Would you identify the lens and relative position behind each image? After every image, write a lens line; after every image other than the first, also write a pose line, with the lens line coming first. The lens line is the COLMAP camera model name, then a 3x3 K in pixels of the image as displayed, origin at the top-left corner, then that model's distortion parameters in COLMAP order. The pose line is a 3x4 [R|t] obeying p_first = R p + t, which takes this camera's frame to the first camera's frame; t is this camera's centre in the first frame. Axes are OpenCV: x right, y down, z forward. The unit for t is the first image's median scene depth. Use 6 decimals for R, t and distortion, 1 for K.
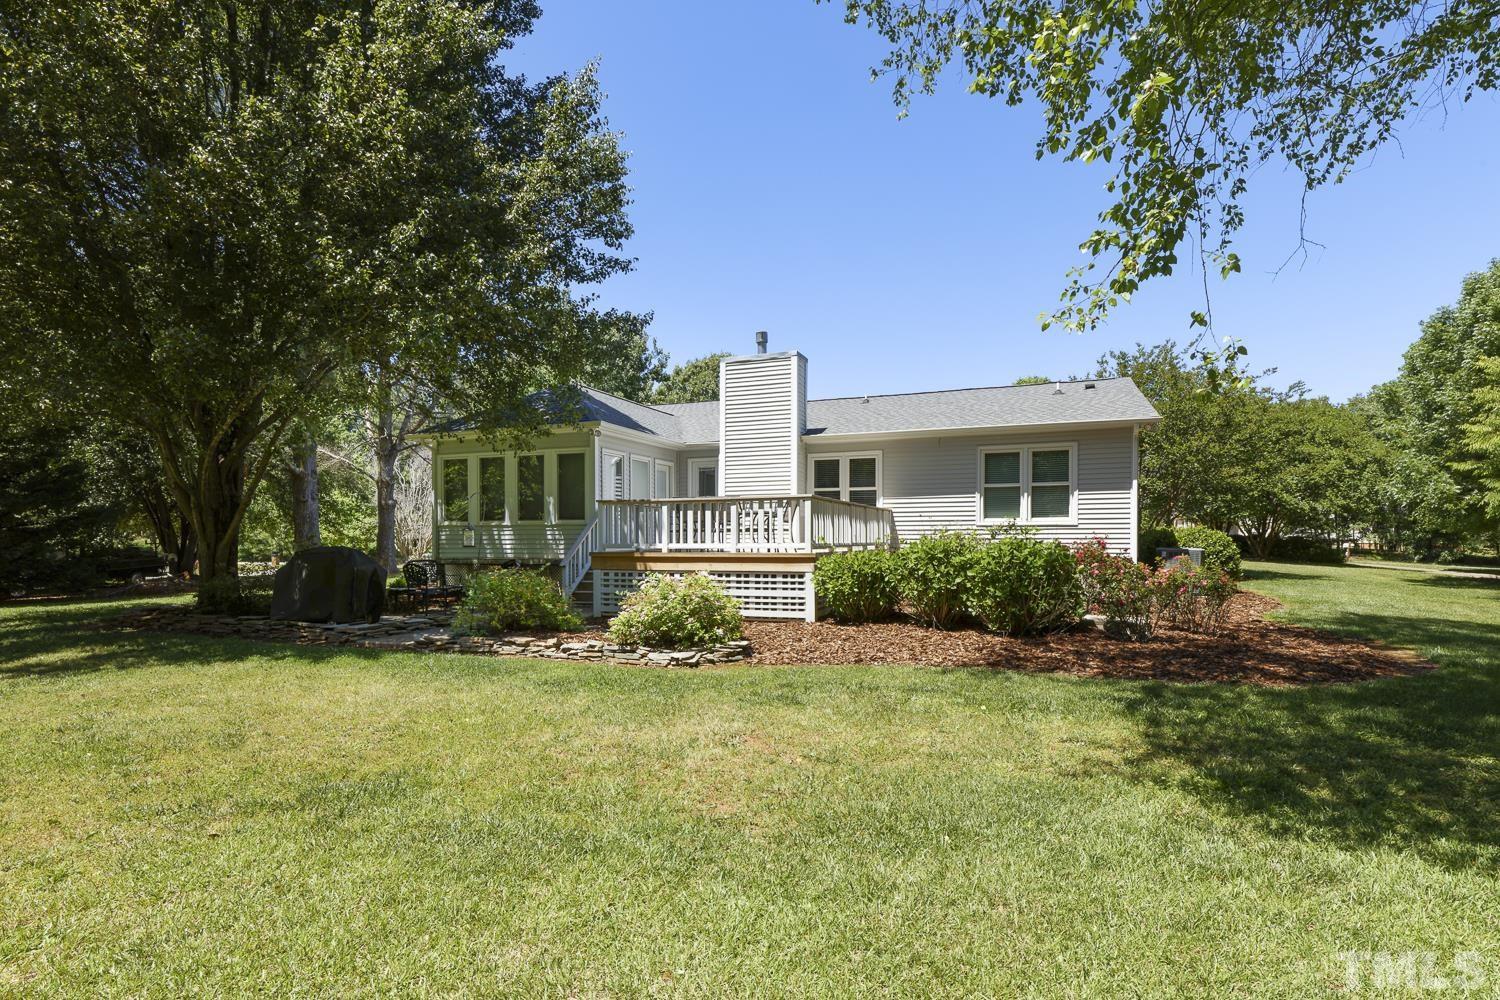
lens RADIAL K [[706.2, 0, 750.5], [0, 706.2, 537.8], [0, 0, 1]] dist [-0.000931, -0.000338]
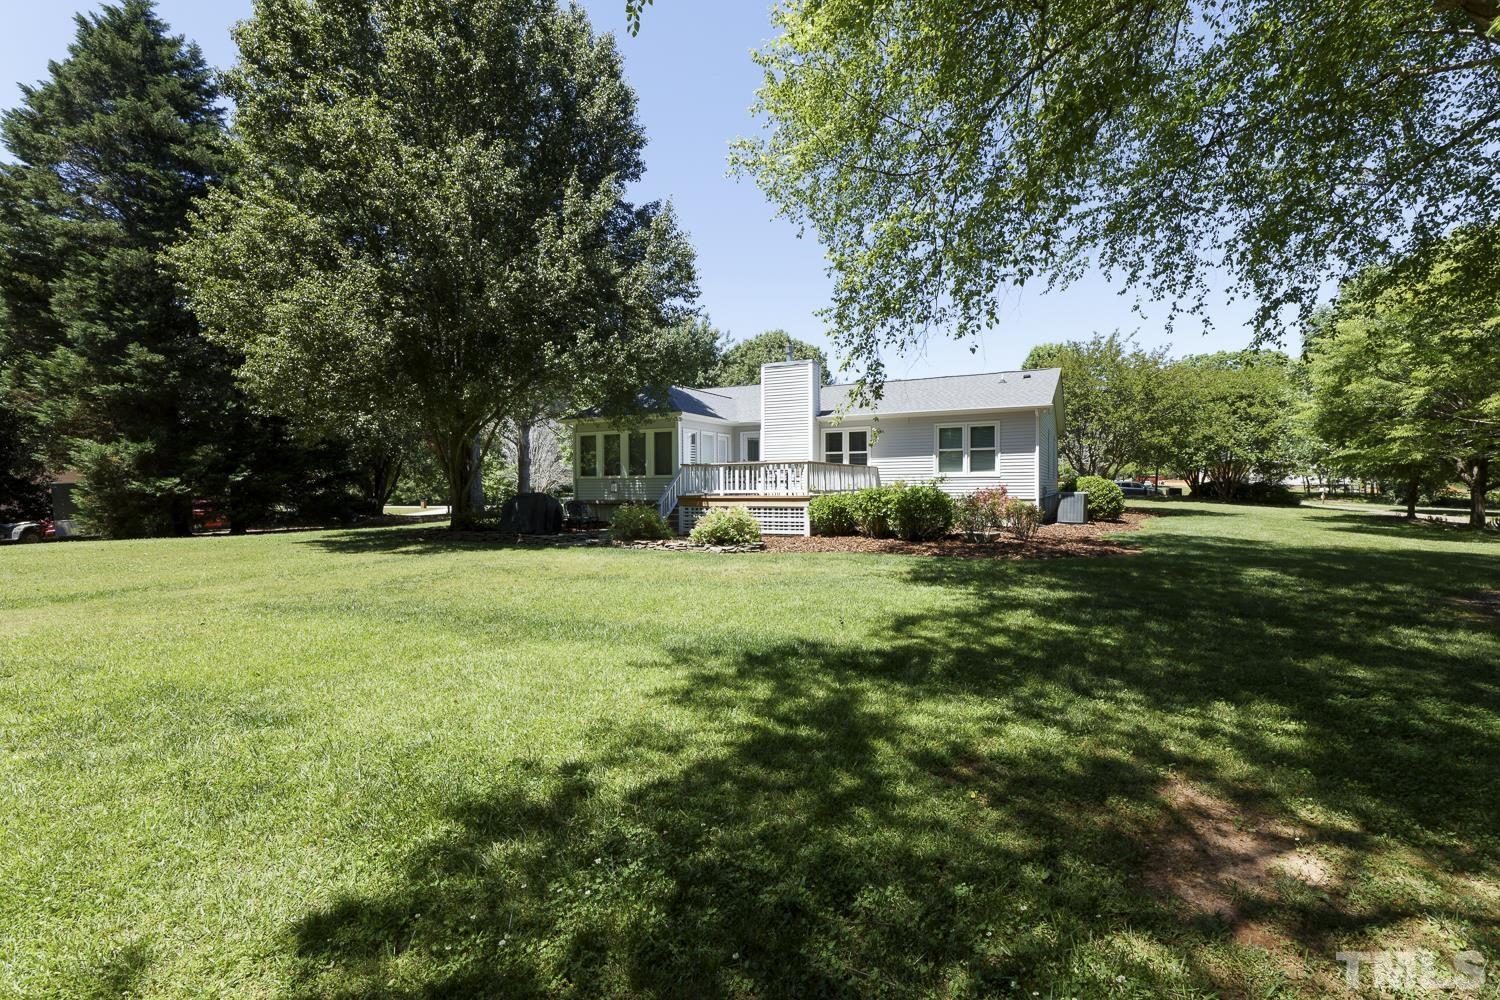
lens RADIAL K [[666.1, 0, 777.8], [0, 666.1, 509.6], [0, 0, 1]] dist [0.000163, -0.000008]
pose [[0.998378, -0.001490, -0.056917, 0.088919], [0.003666, 0.999265, 0.038148, -0.004875], [0.056819, -0.038295, 0.997650, -0.496263]]
